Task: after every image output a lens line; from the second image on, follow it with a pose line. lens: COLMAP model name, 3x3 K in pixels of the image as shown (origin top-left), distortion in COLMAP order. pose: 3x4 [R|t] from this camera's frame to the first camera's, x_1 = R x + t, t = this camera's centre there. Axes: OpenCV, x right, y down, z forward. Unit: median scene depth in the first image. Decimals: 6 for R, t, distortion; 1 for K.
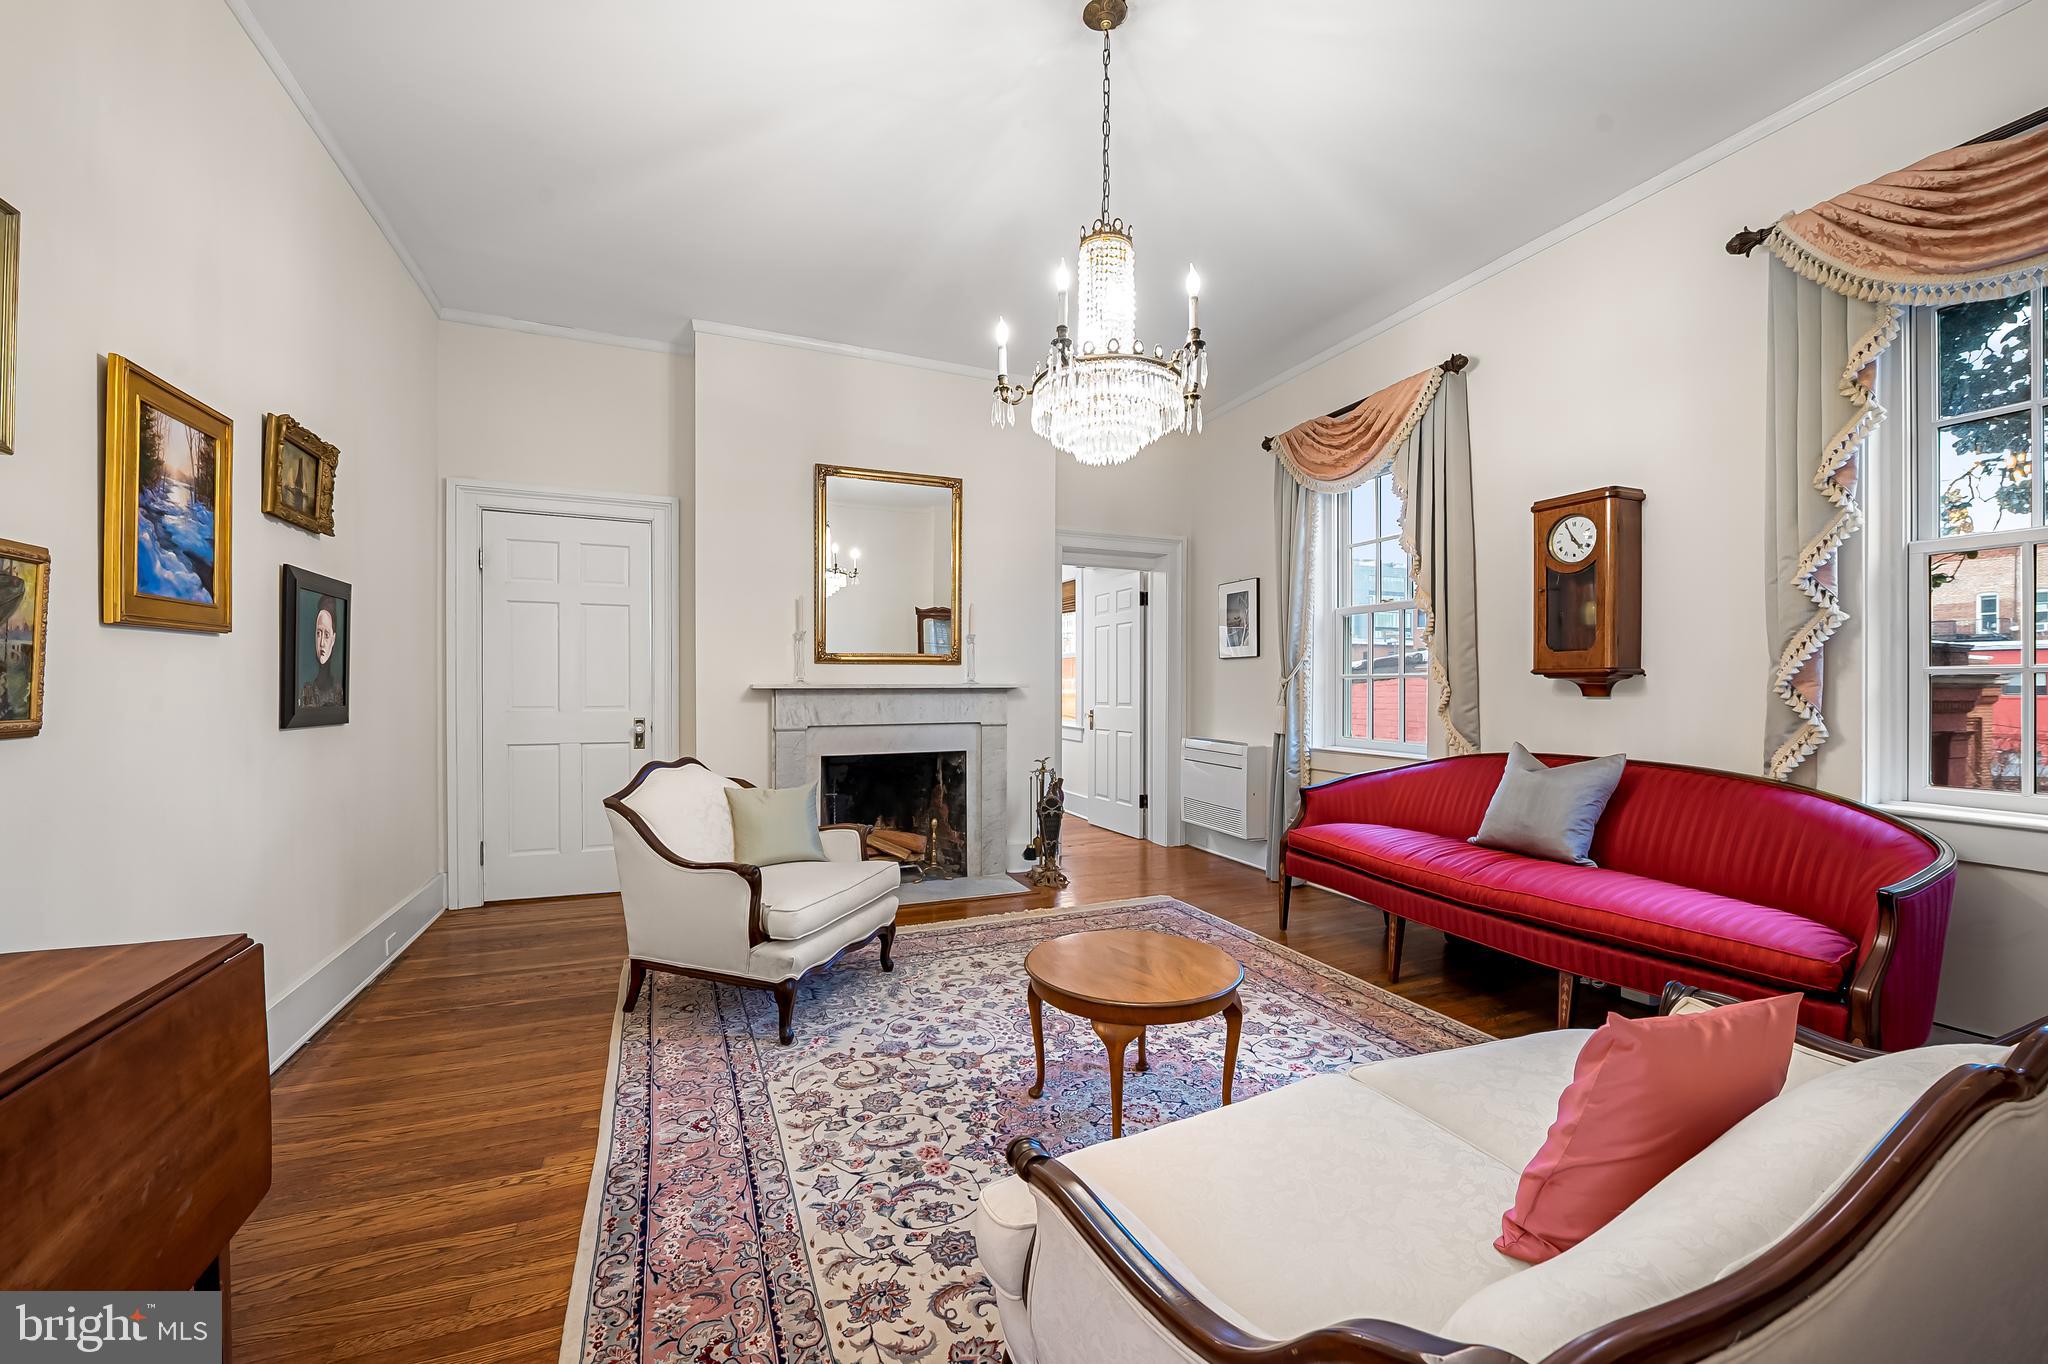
lens RADIAL K [[812.7, 0, 1028.1], [0, 812.7, 676.4], [0, 0, 1]] dist [-0.003403, -0.000786]
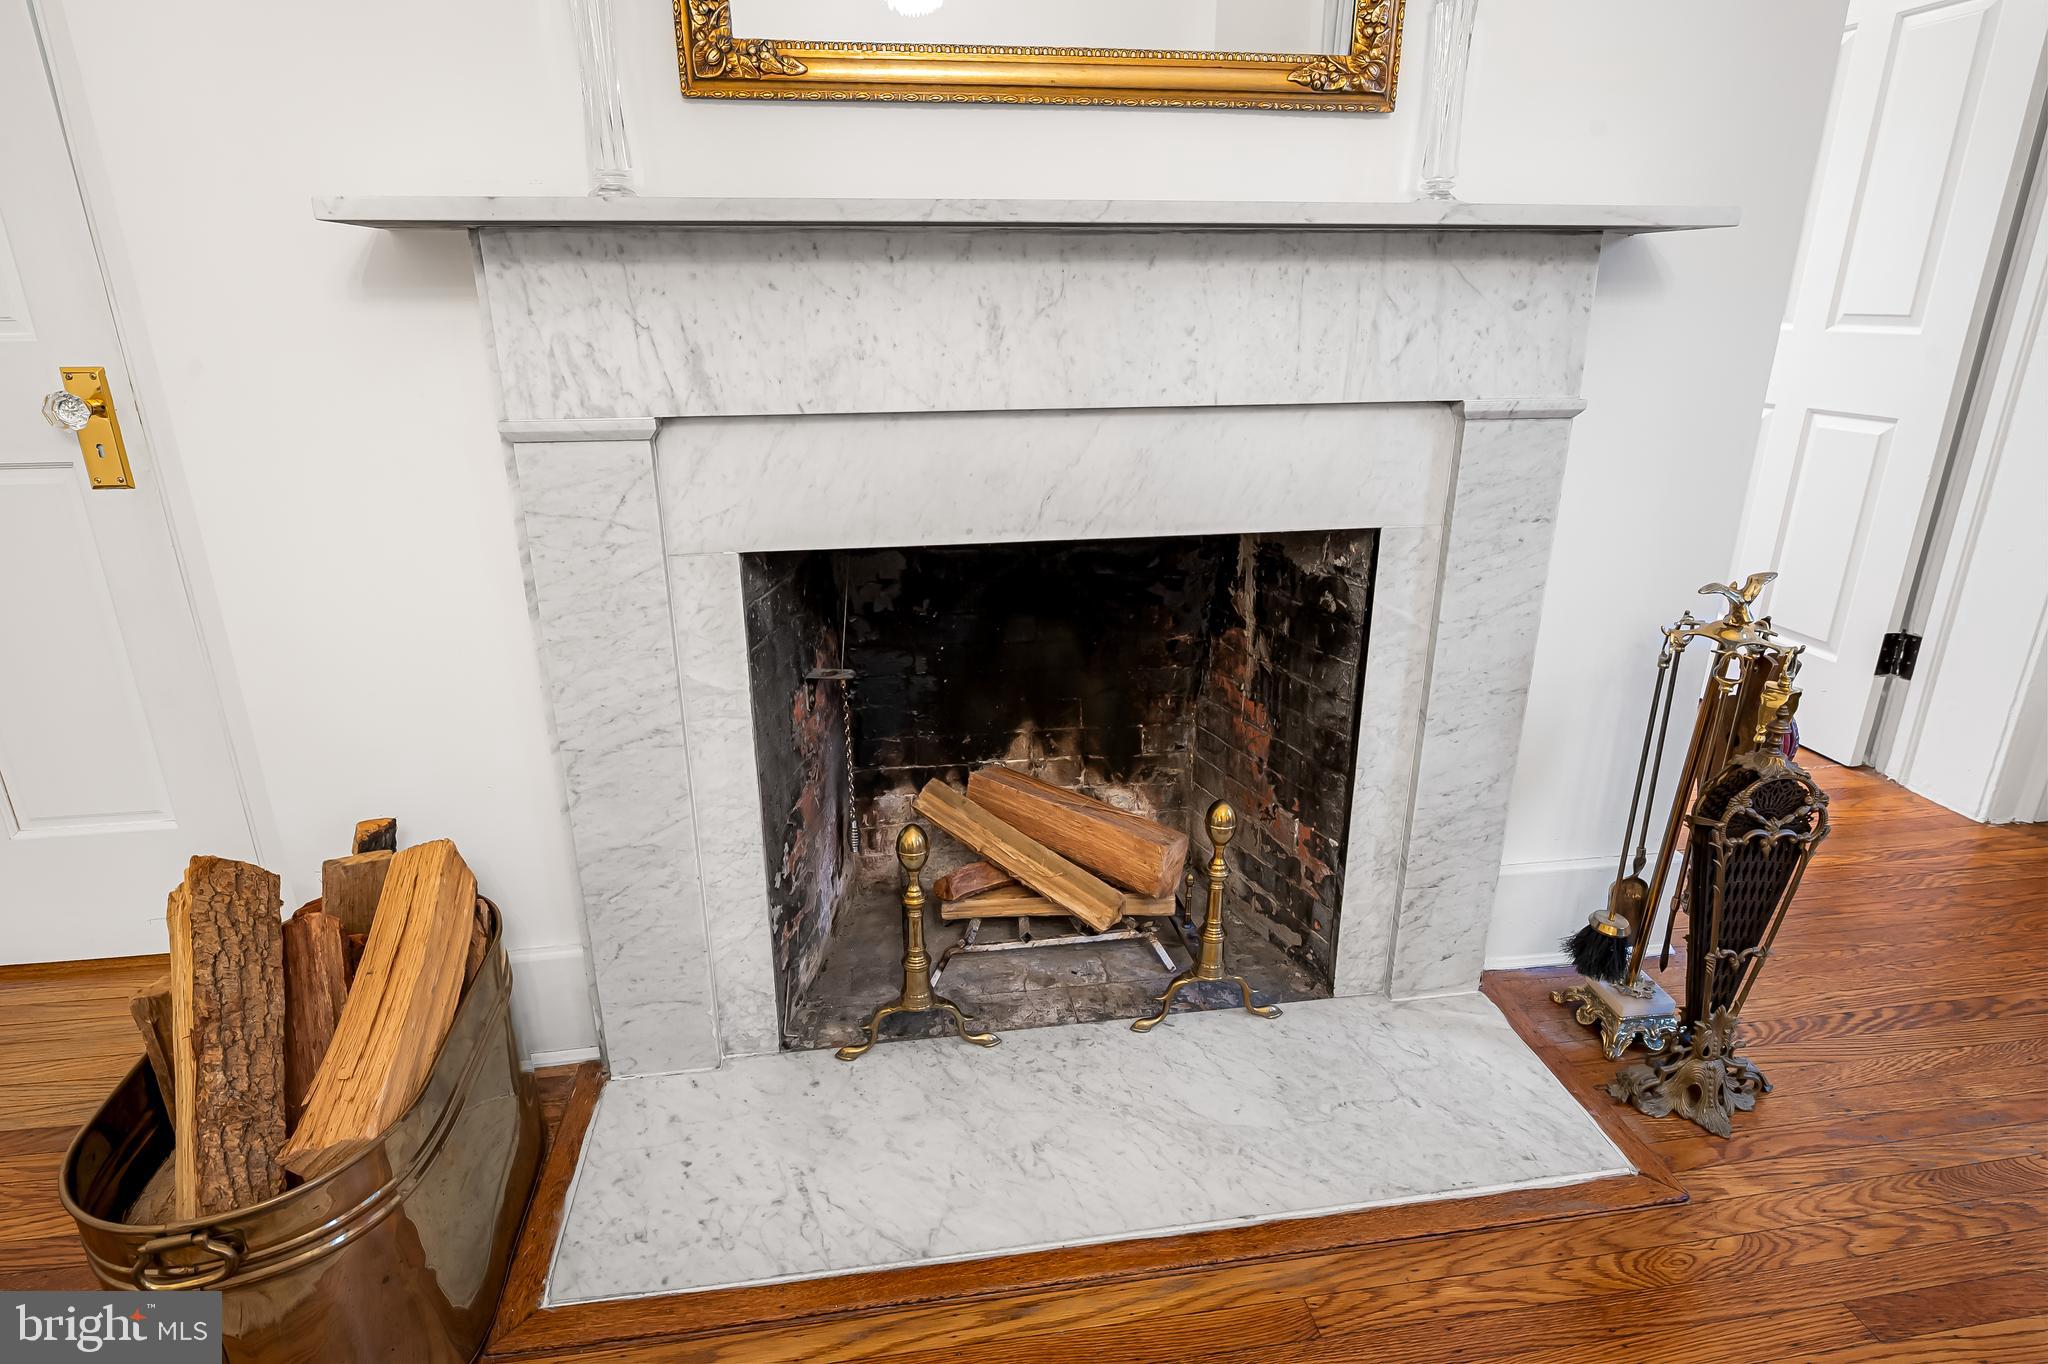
lens RADIAL K [[1094.9, 0, 1024.0], [0, 1094.9, 682.0], [0, 0, 1]] dist [0.001215, 0.000251]
pose [[0.968559, 0.080438, -0.235420, -0.104188], [0.004951, 0.939869, 0.341501, 0.029265], [0.248733, -0.331929, 0.909920, 0.732264]]
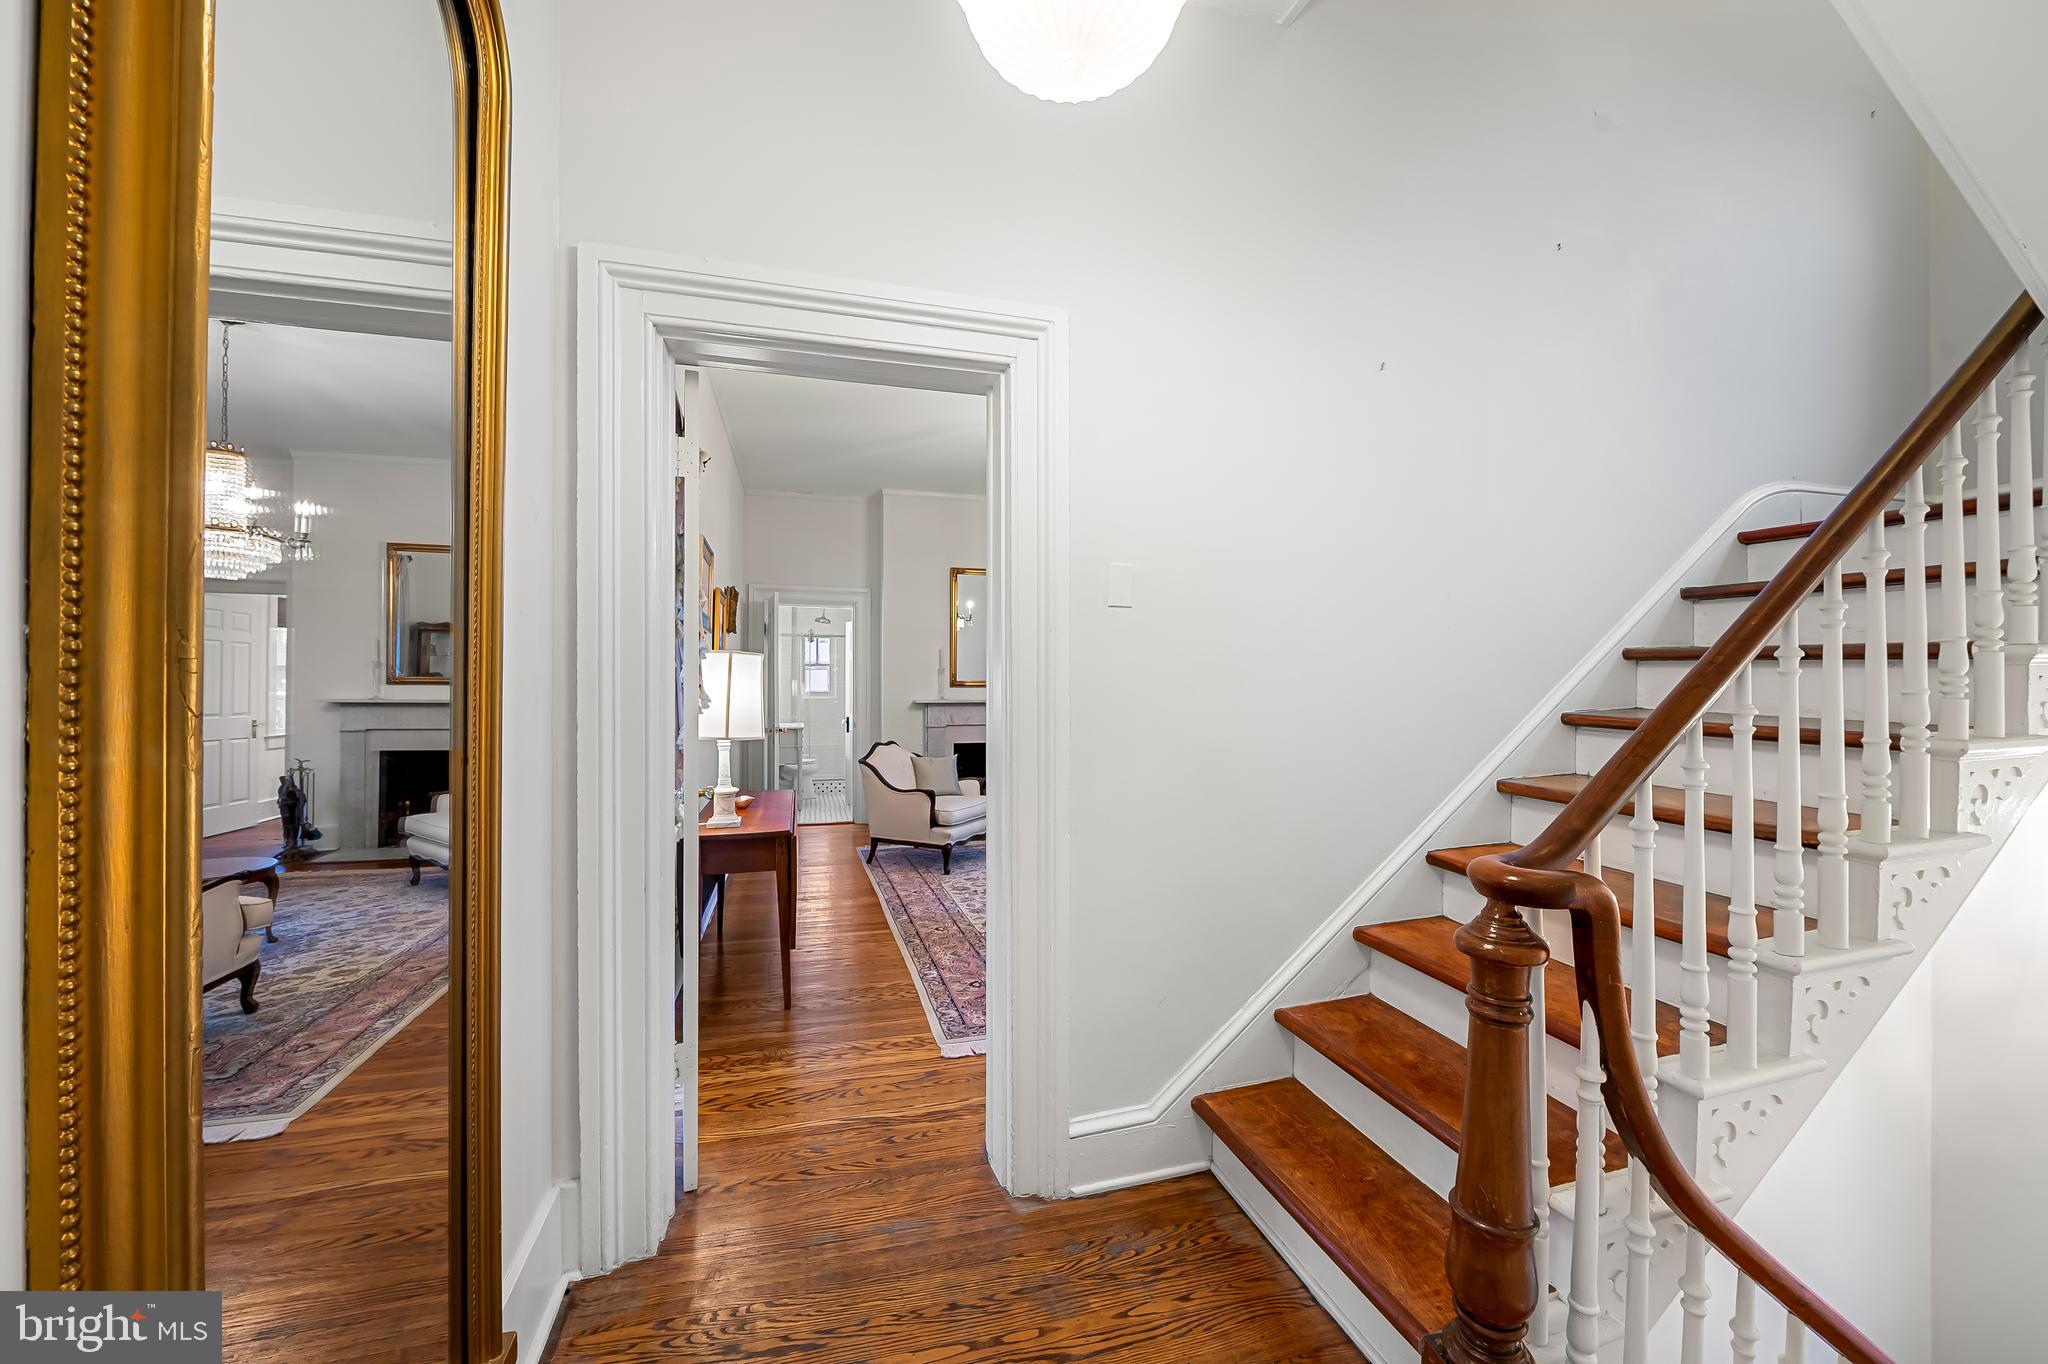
lens RADIAL K [[812.7, 0, 1028.1], [0, 812.7, 676.4], [0, 0, 1]] dist [-0.003403, -0.000786]
pose [[0.992176, -0.000497, -0.124844, 0.102203], [-0.000212, 0.999984, -0.005667, -0.029543], [0.124844, 0.005649, 0.992160, -0.627046]]
